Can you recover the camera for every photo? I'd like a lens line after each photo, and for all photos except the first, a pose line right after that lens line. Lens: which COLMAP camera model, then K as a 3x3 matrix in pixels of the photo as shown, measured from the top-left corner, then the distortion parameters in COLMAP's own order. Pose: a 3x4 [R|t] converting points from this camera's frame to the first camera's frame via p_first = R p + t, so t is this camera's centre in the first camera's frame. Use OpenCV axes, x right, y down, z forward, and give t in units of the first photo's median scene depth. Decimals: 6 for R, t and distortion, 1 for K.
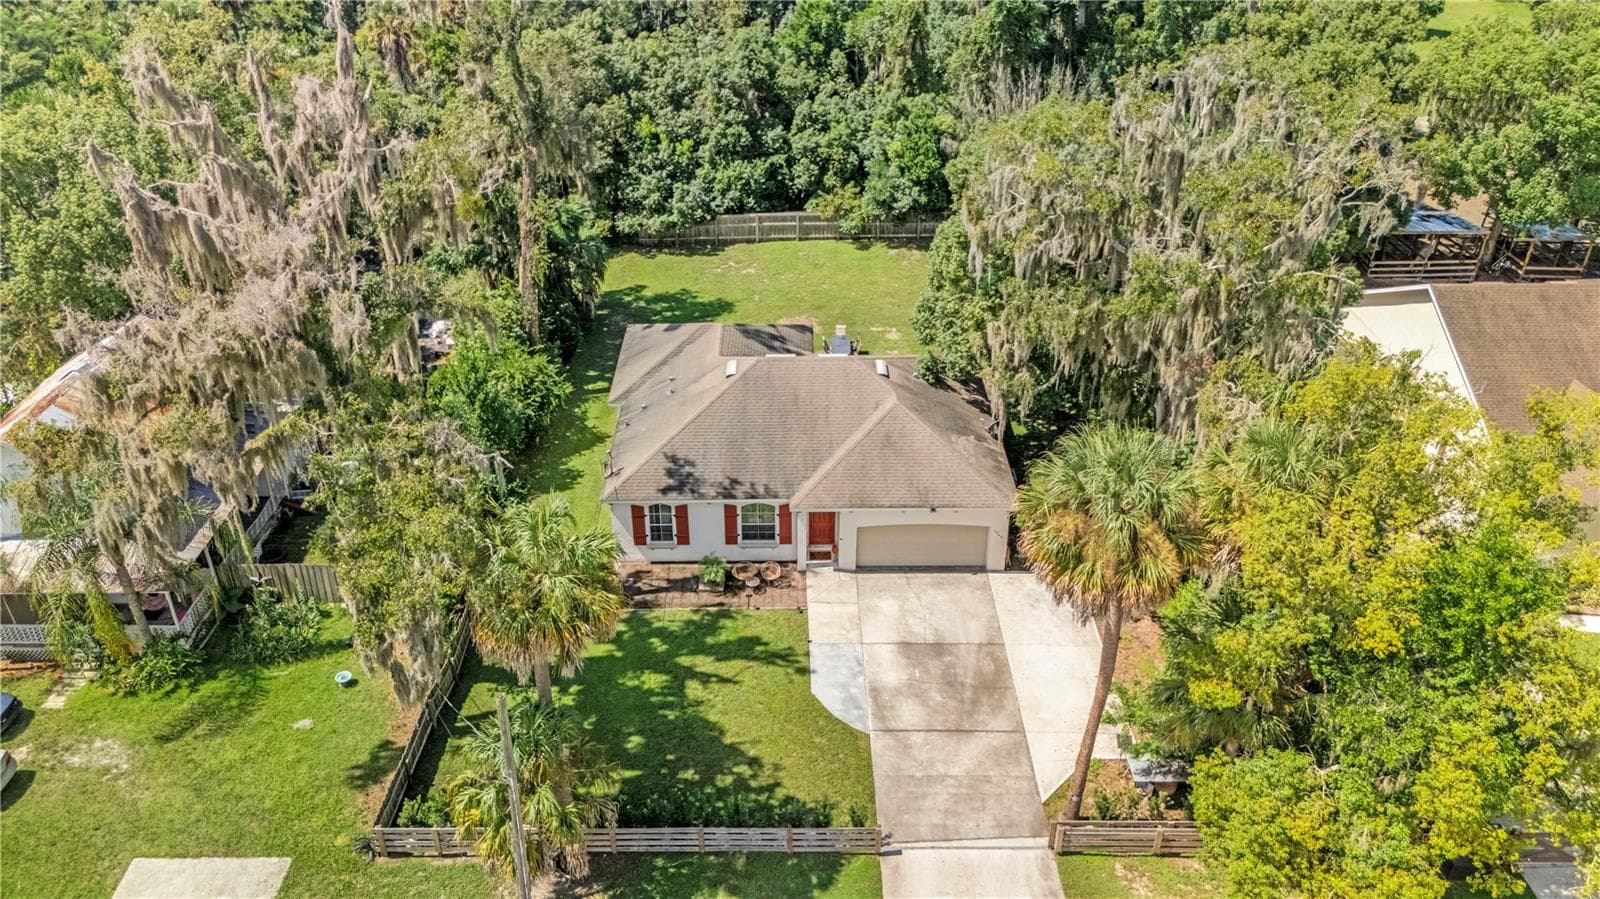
lens RADIAL K [[1194.8, 0, 766.0], [0, 1194.8, 420.3], [0, 0, 1]] dist [0.064990, -0.053572]
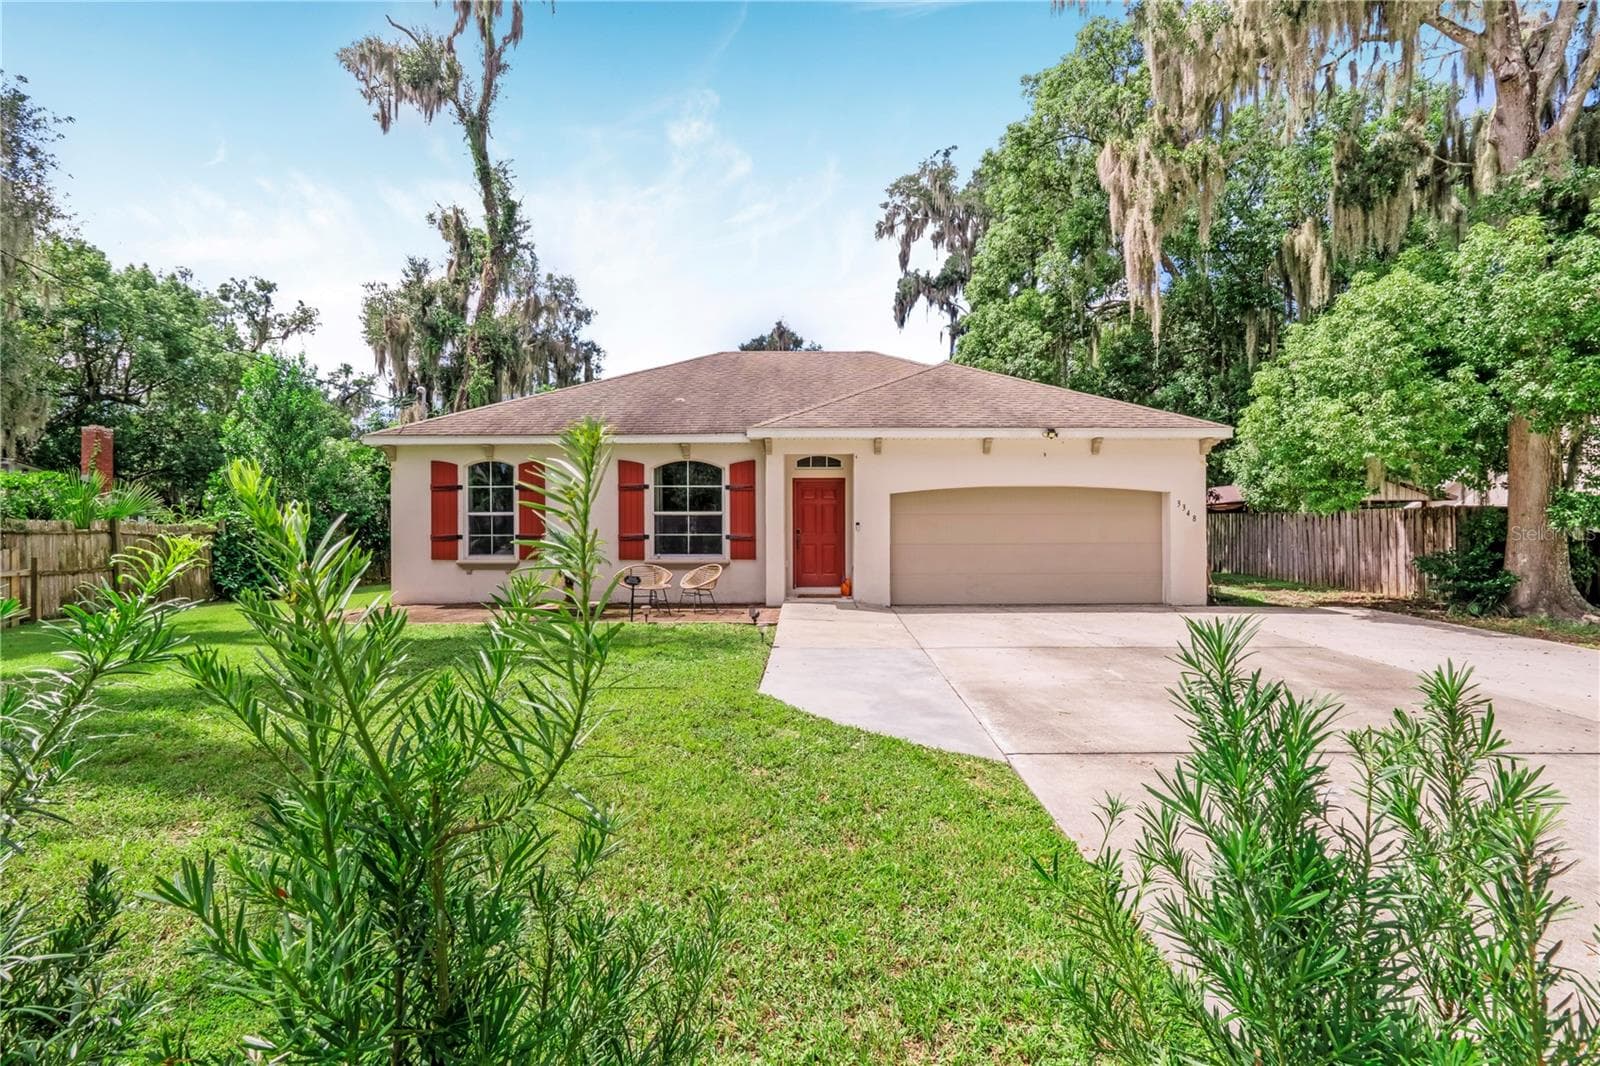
lens RADIAL K [[751.8, 0, 816.0], [0, 751.8, 536.7], [0, 0, 1]] dist [-0.009521, 0.003330]
pose [[0.999867, 0.014530, 0.007458, 0.044231], [-0.008747, 0.862030, -0.506781, 0.253399], [-0.013792, 0.506649, 0.862042, 0.743986]]
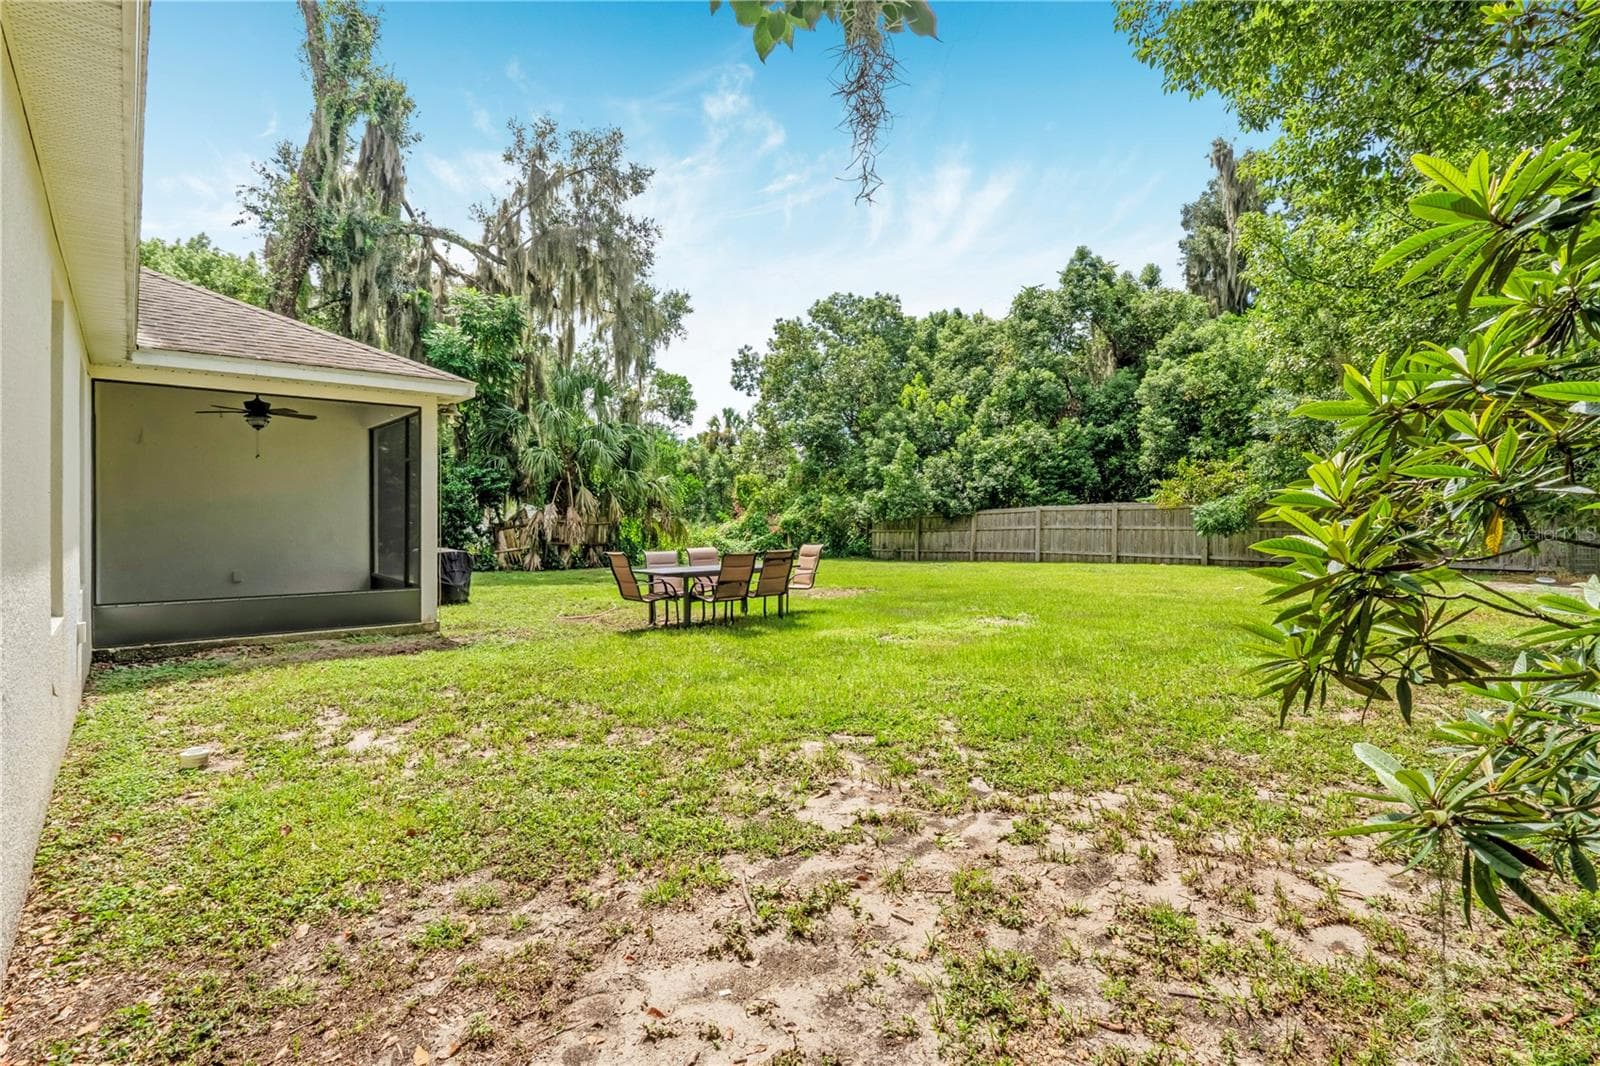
lens RADIAL K [[751.8, 0, 807.1], [0, 751.8, 534.9], [0, 0, 1]] dist [-0.009521, 0.003330]
pose [[0.678251, 0.018052, -0.734609, 0.275580], [-0.371867, 0.870671, -0.321943, -0.026427], [0.633791, 0.491535, 0.597246, 1.227691]]
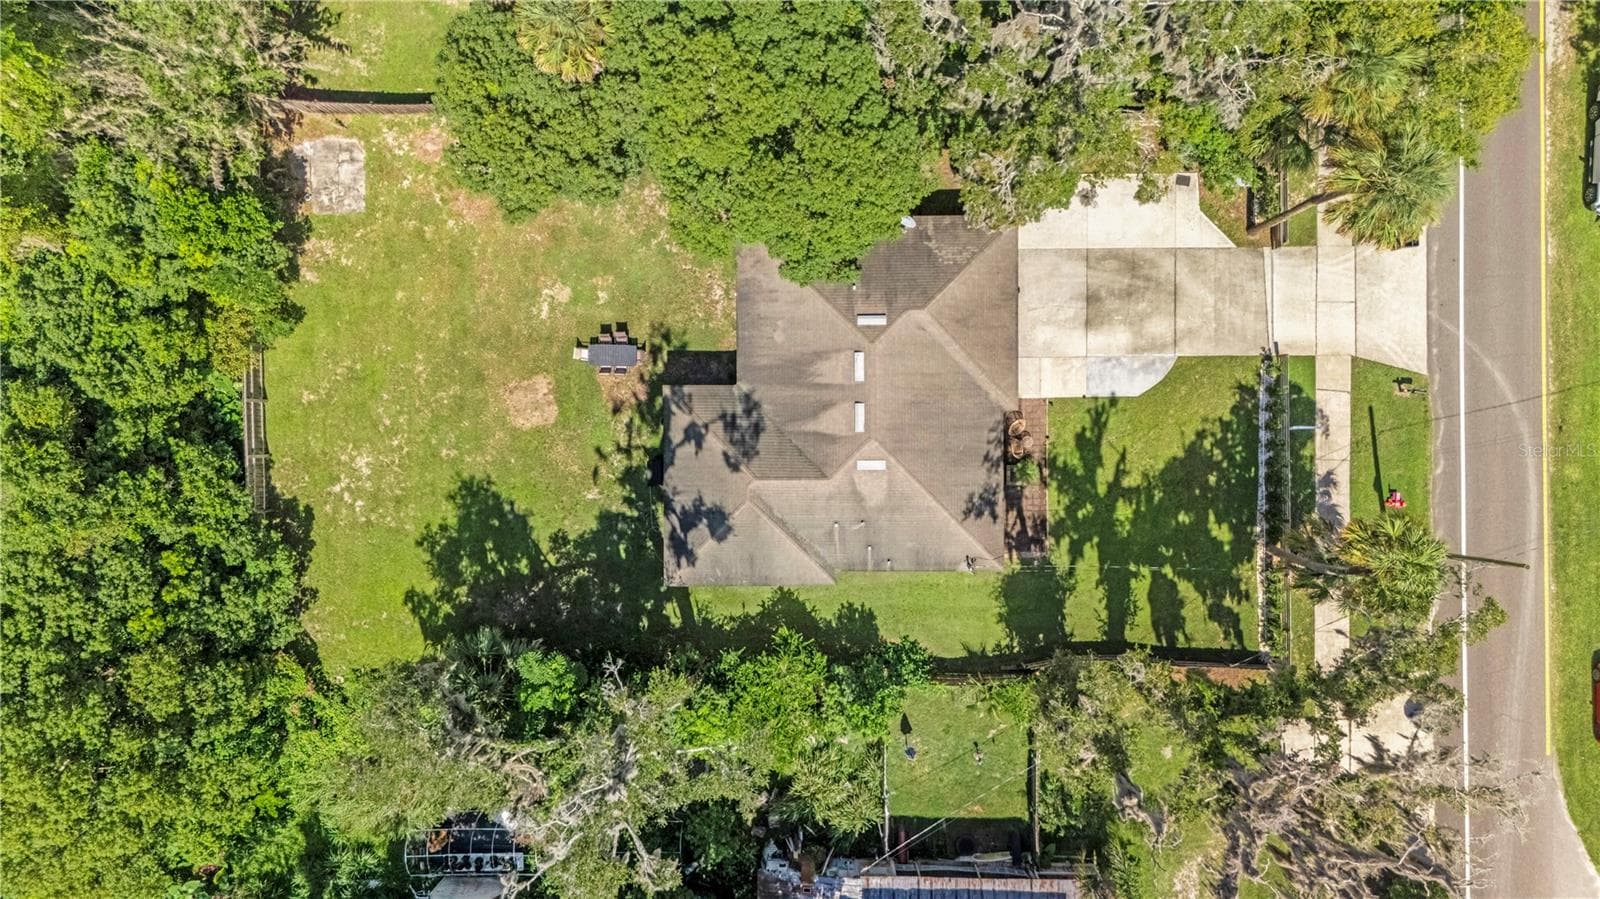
lens RADIAL K [[1194.8, 0, 797.5], [0, 1194.8, 455.8], [0, 0, 1]] dist [0.064990, -0.053572]
pose [[-0.017160, -0.999844, -0.004277, -0.016826], [0.510712, -0.012443, 0.859662, -1.038697], [-0.859581, 0.012568, 0.510845, 0.559457]]
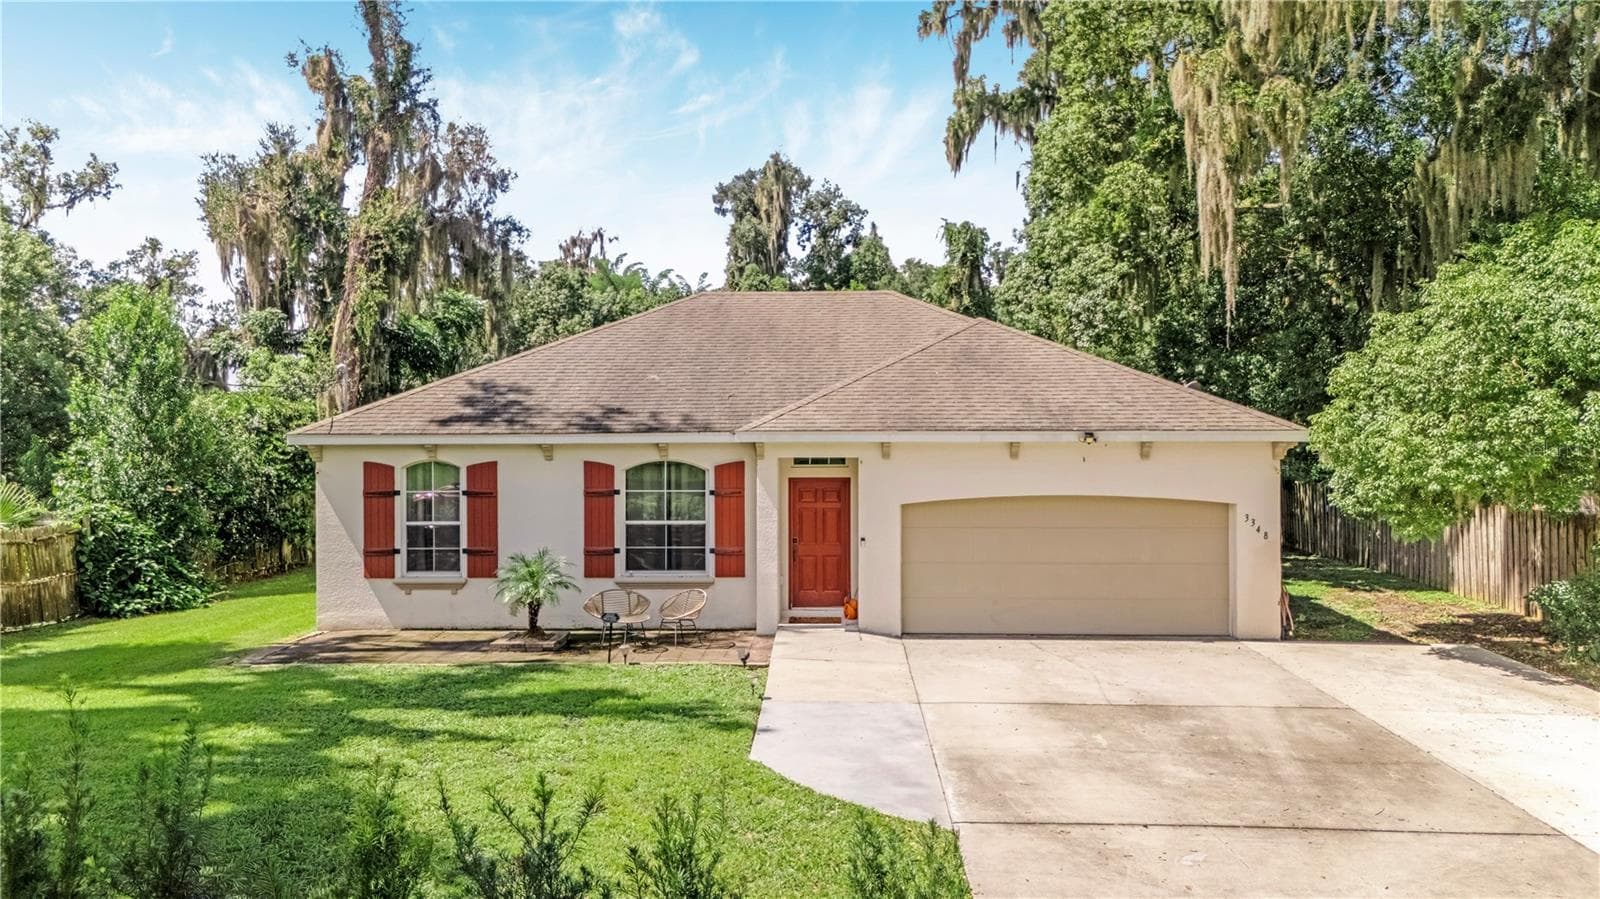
lens RADIAL K [[1194.8, 0, 792.3], [0, 1194.8, 460.0], [0, 0, 1]] dist [0.064990, -0.053572]
pose [[0.999471, 0.014763, -0.028975, 0.050102], [-0.027246, 0.866586, -0.498283, 0.277110], [0.017753, 0.498809, 0.866530, 0.633098]]
